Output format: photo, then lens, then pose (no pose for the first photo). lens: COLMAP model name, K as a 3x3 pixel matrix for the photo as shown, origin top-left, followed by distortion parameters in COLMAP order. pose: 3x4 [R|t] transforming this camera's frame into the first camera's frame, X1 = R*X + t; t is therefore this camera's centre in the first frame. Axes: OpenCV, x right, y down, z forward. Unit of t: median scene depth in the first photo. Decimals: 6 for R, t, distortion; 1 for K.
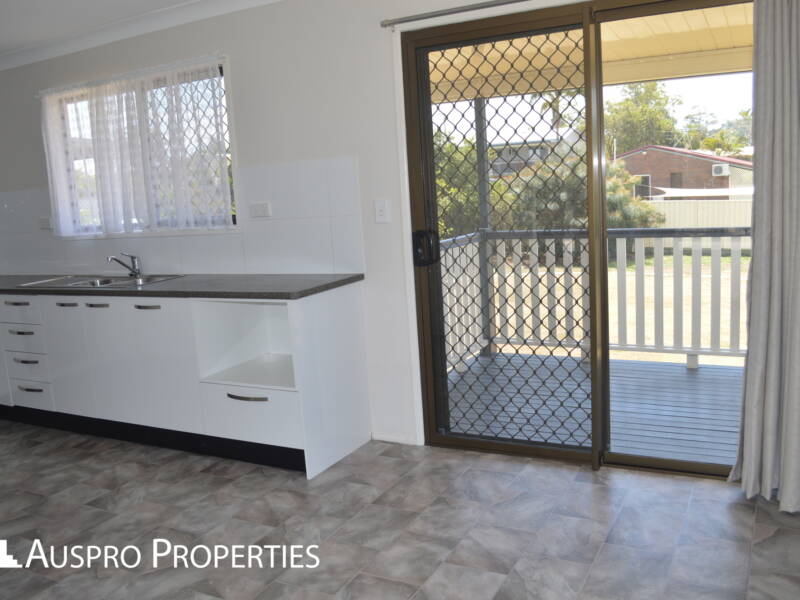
lens RADIAL K [[709.5, 0, 400.8], [0, 709.5, 299.8], [0, 0, 1]] dist [-0.046015, -0.000872]
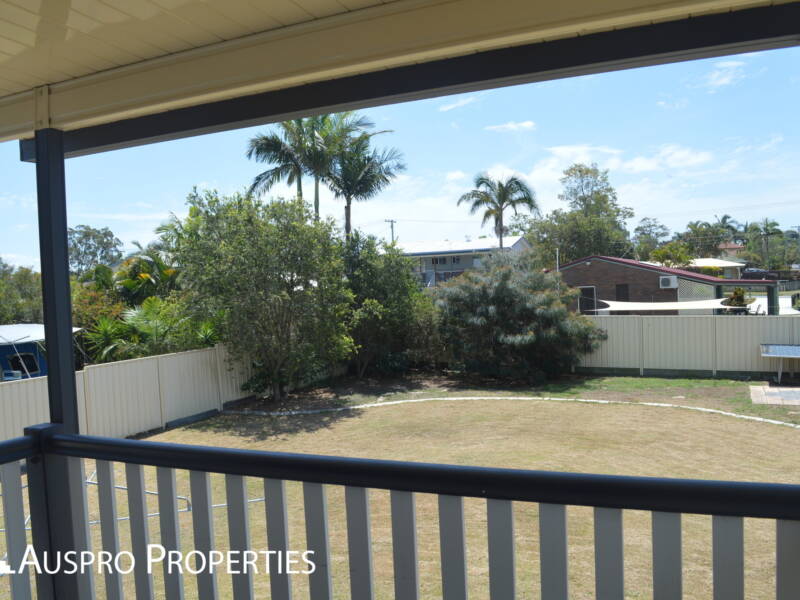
lens RADIAL K [[709.5, 0, 399.1], [0, 709.5, 298.7], [0, 0, 1]] dist [-0.046015, -0.000872]
pose [[0.998737, 0.015604, 0.047751, 0.052346], [-0.008249, 0.988574, -0.150507, -0.018765], [-0.049554, 0.149923, 0.987455, 0.091897]]
